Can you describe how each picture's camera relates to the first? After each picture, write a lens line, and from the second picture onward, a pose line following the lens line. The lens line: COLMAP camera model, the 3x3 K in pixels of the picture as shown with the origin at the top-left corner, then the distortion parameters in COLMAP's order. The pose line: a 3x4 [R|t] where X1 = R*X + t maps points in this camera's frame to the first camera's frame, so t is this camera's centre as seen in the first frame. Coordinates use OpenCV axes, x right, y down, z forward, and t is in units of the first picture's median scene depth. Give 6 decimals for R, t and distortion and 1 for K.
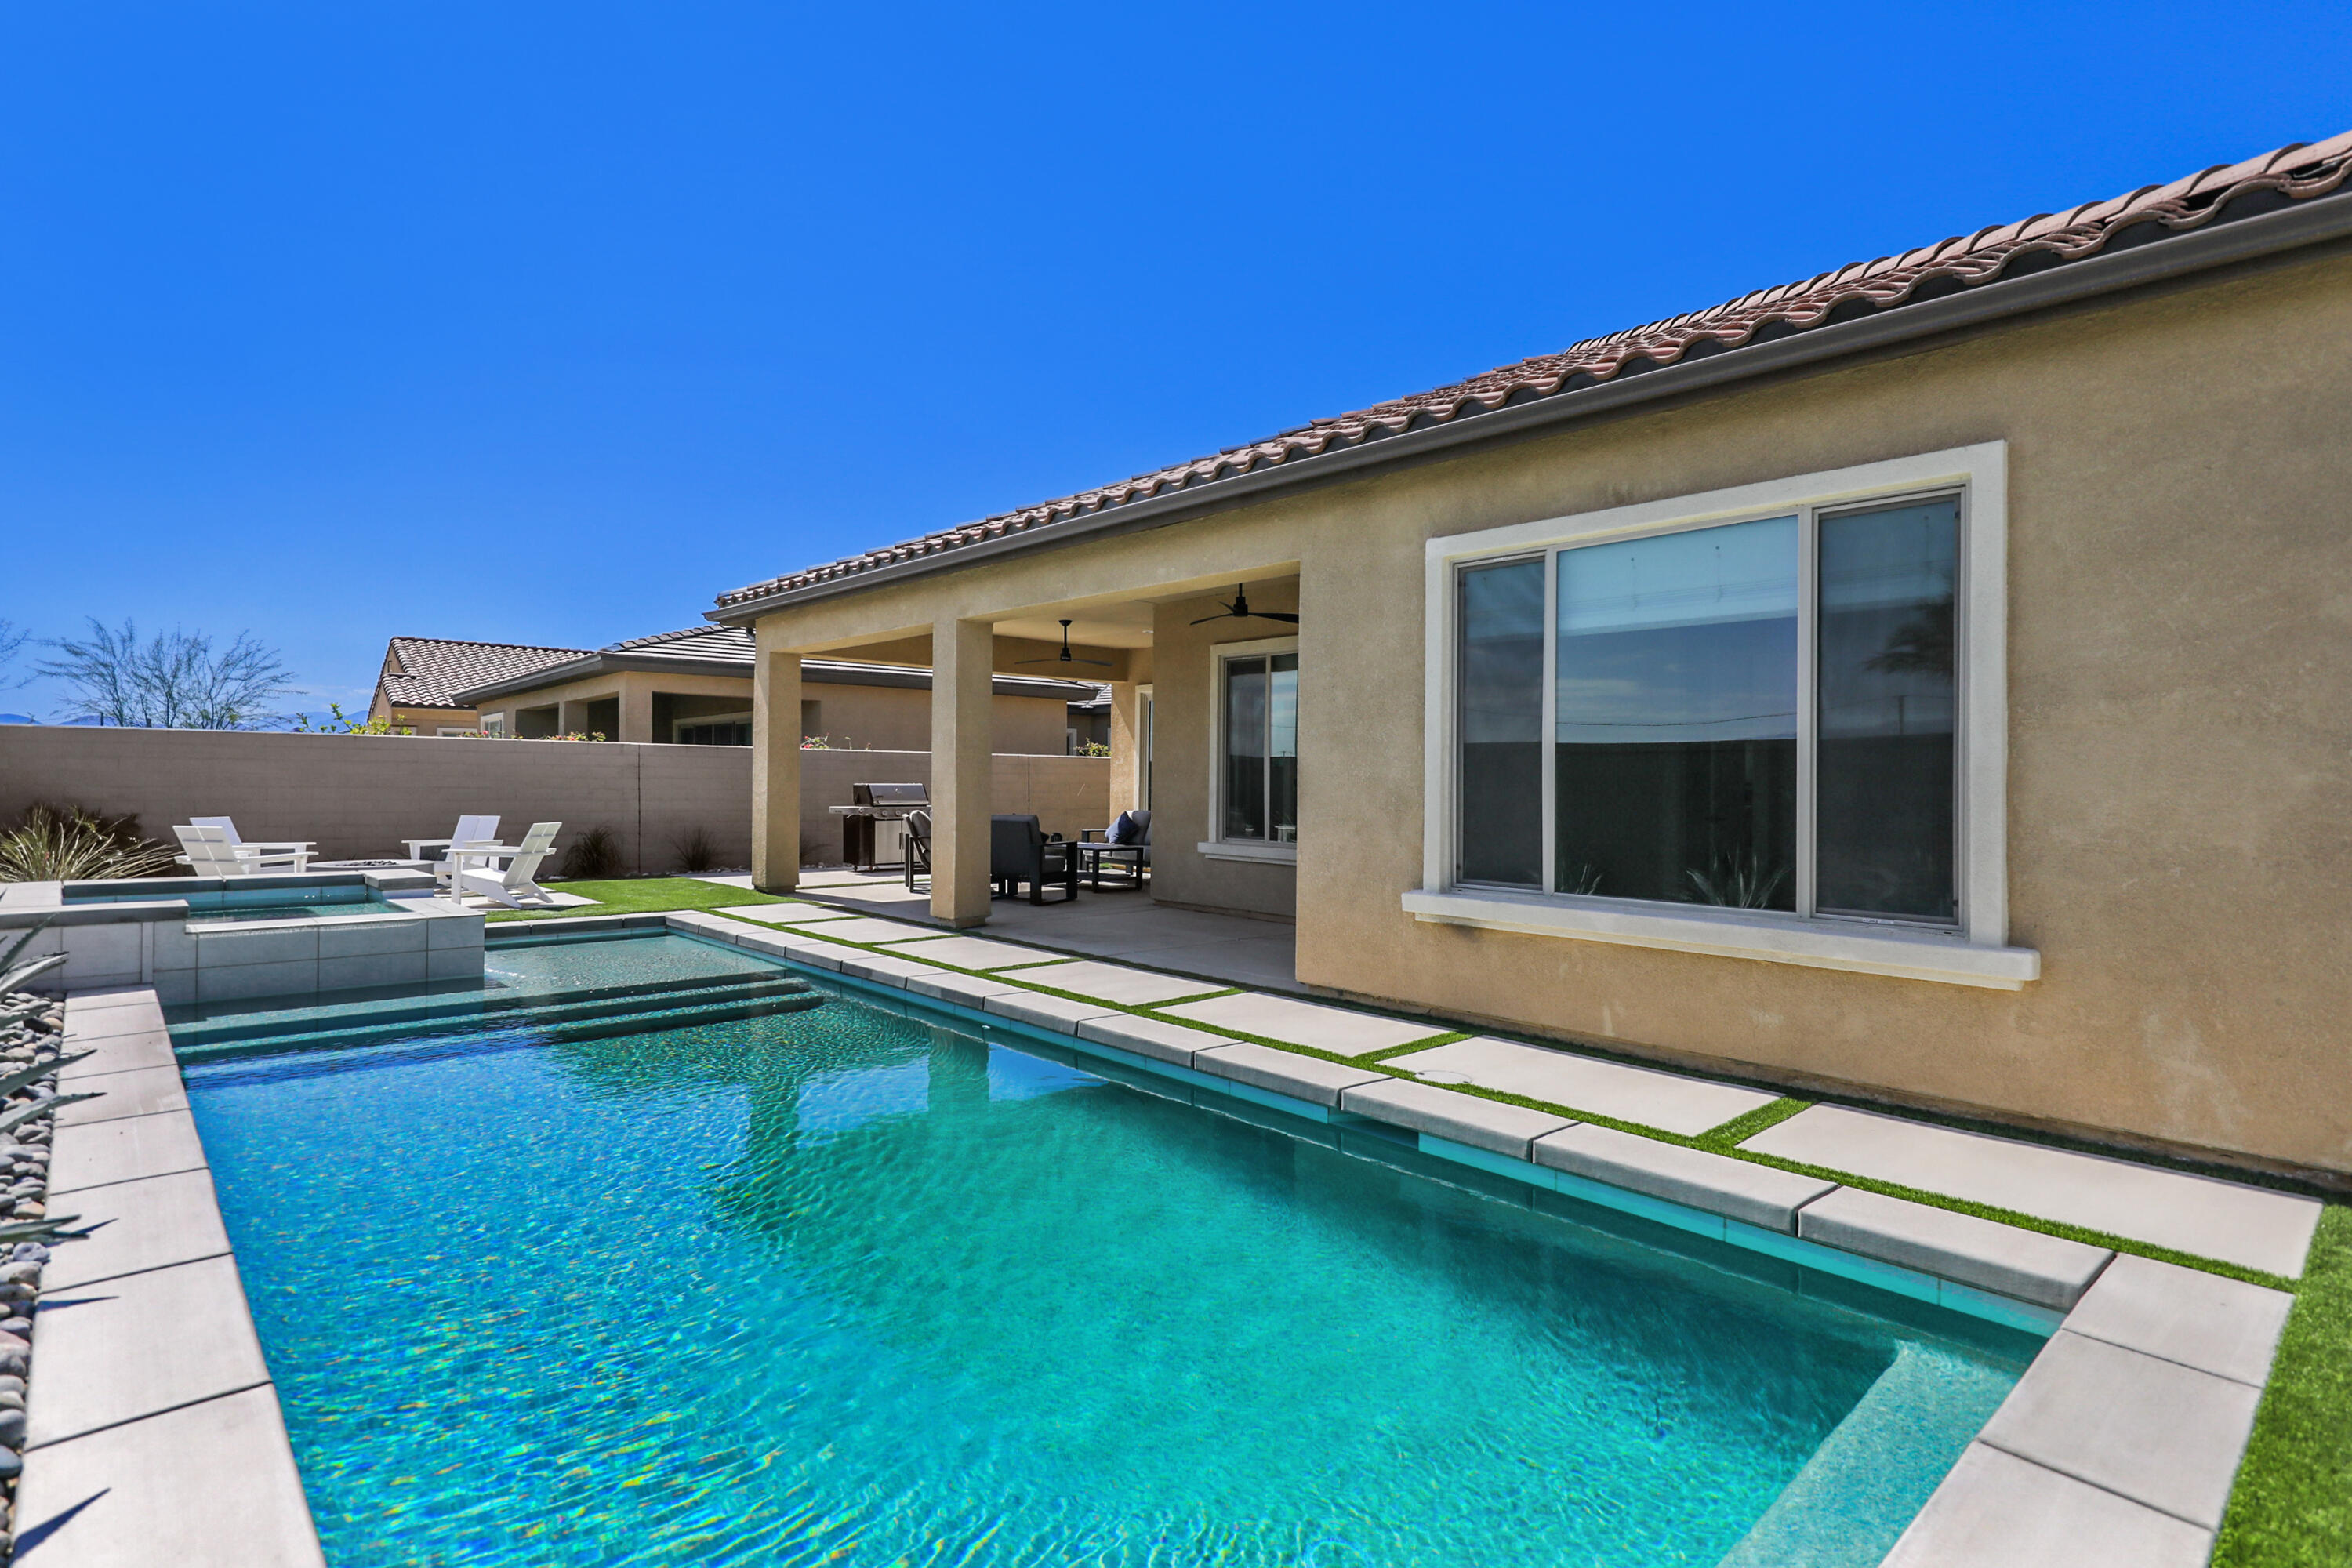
lens RADIAL K [[1205.5, 0, 1192.8], [0, 1205.5, 769.0], [0, 0, 1]] dist [-0.004990, -0.000471]
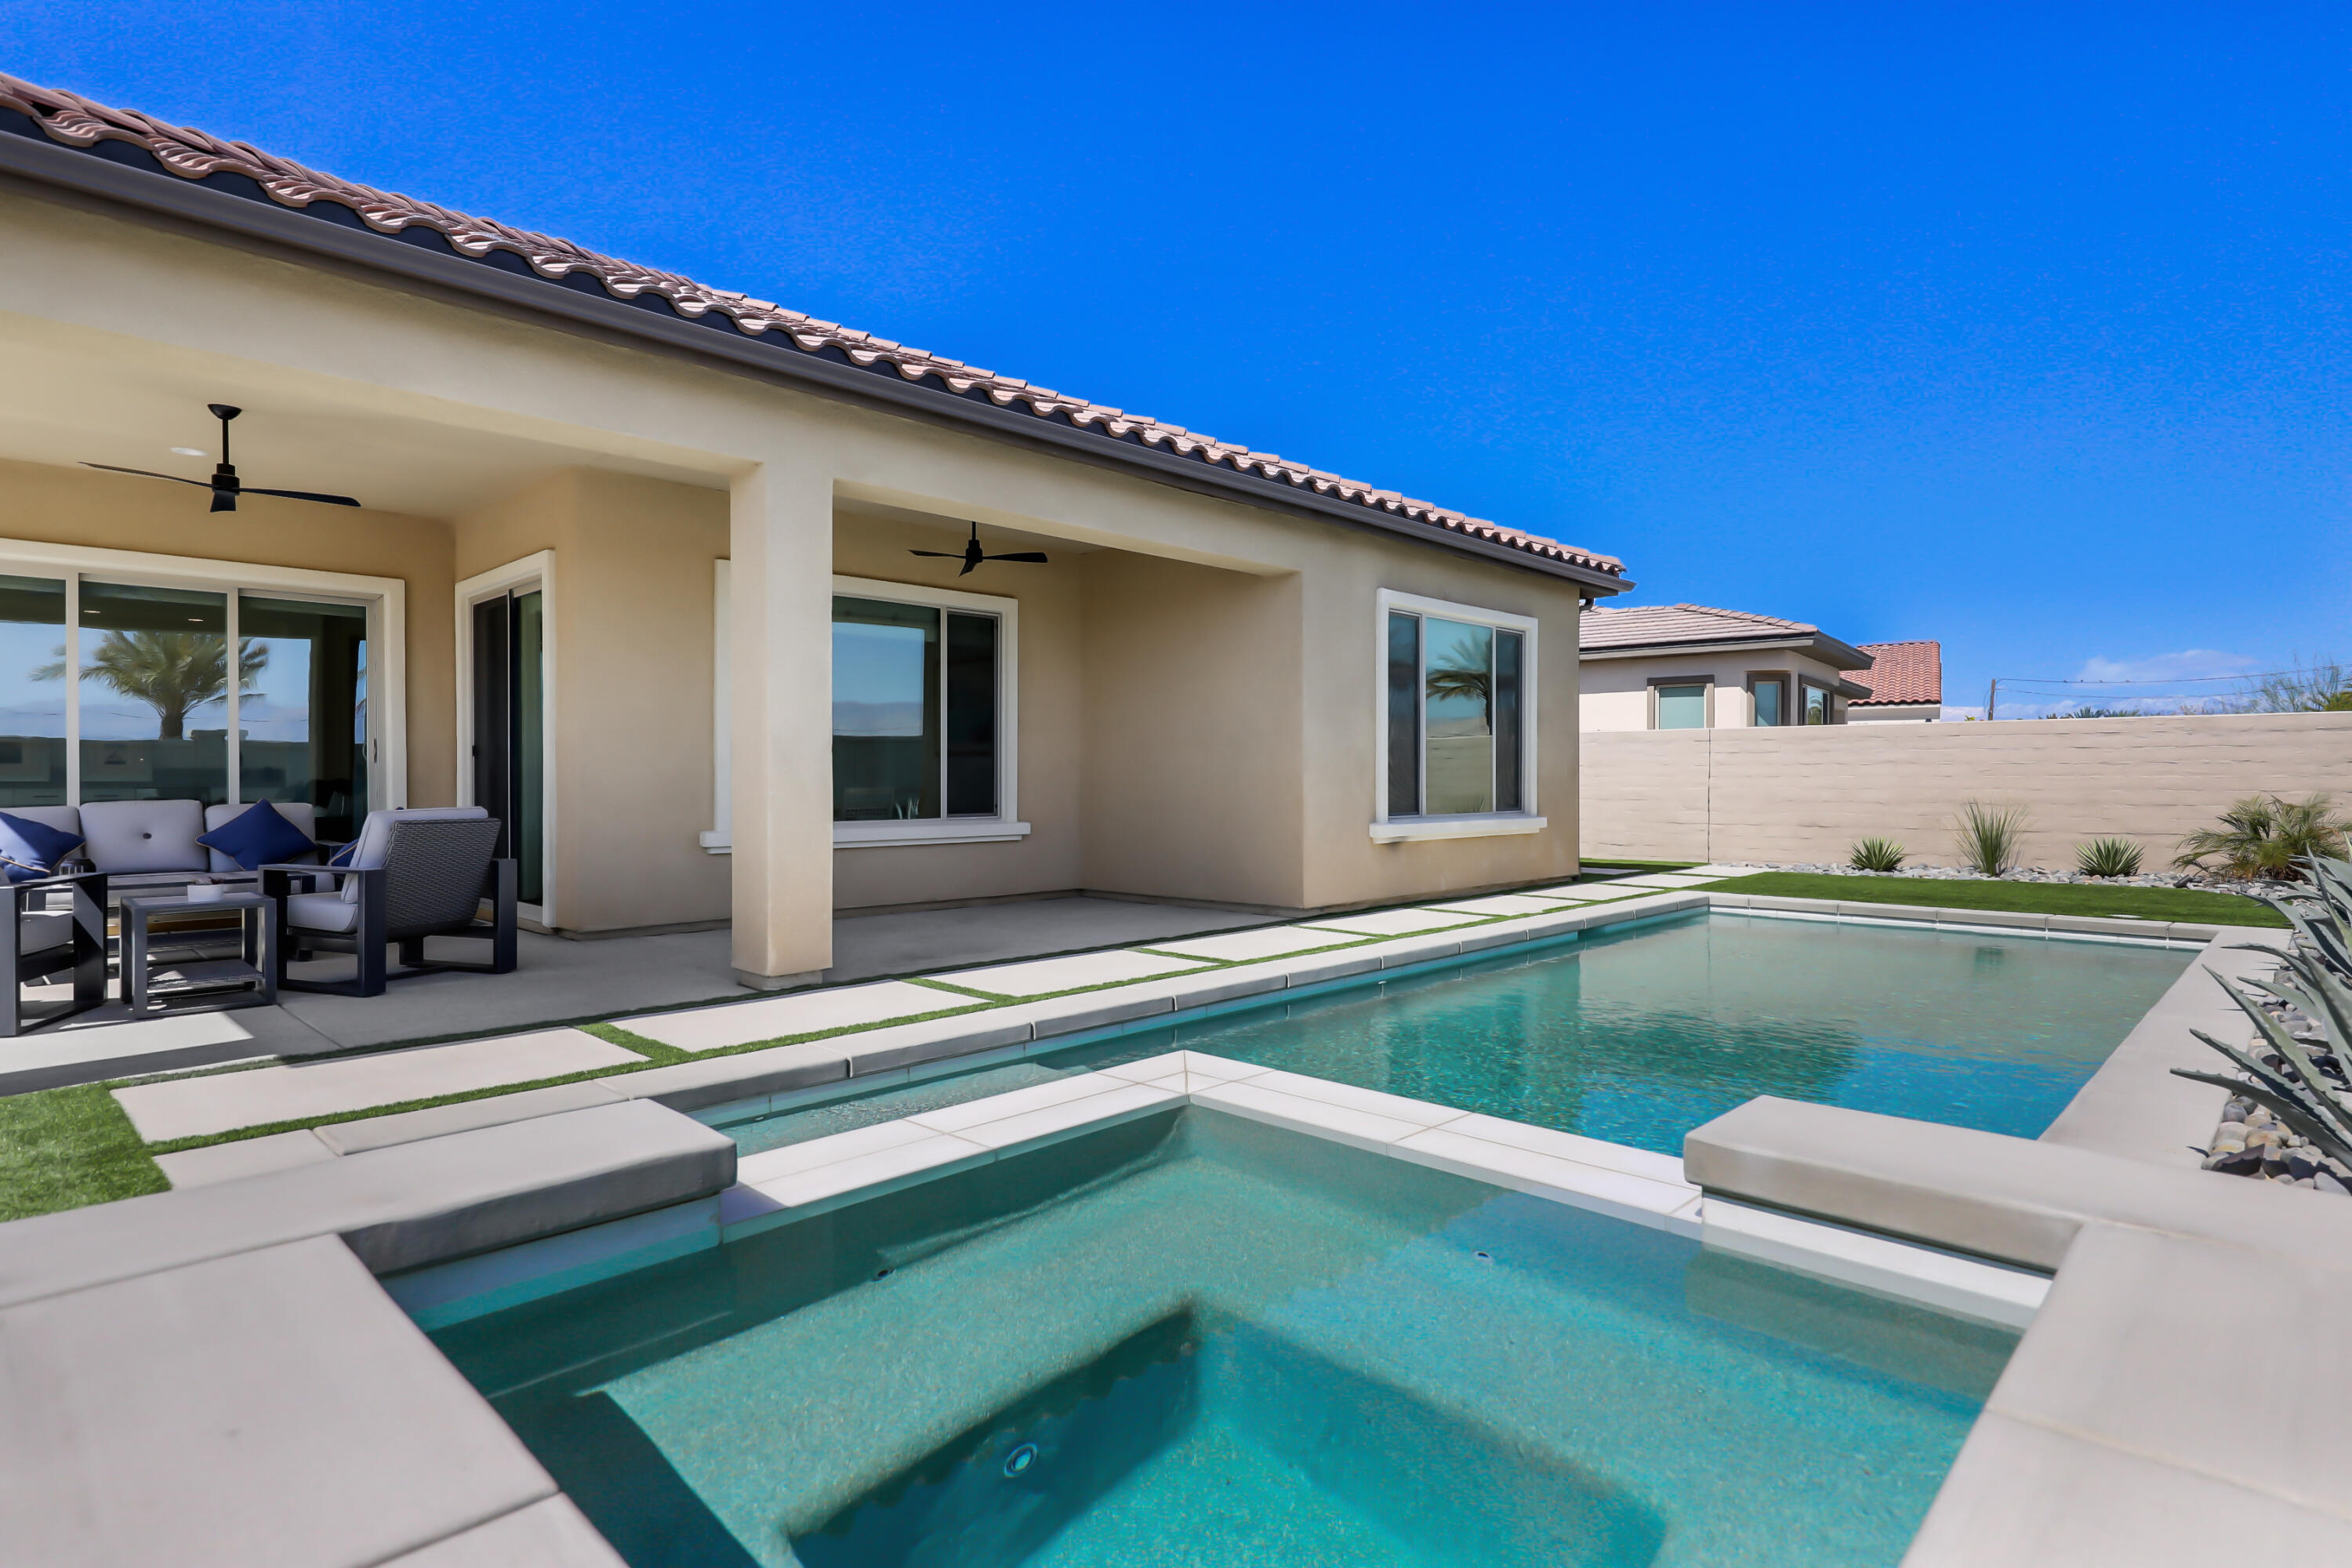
lens RADIAL K [[1205.5, 0, 1195.6], [0, 1205.5, 794.0], [0, 0, 1]] dist [-0.004990, -0.000471]
pose [[-0.077997, -0.032002, 0.996440, -1.322850], [-0.015004, 0.999409, 0.030923, 0.022292], [-0.996841, -0.012539, -0.078431, 1.379643]]
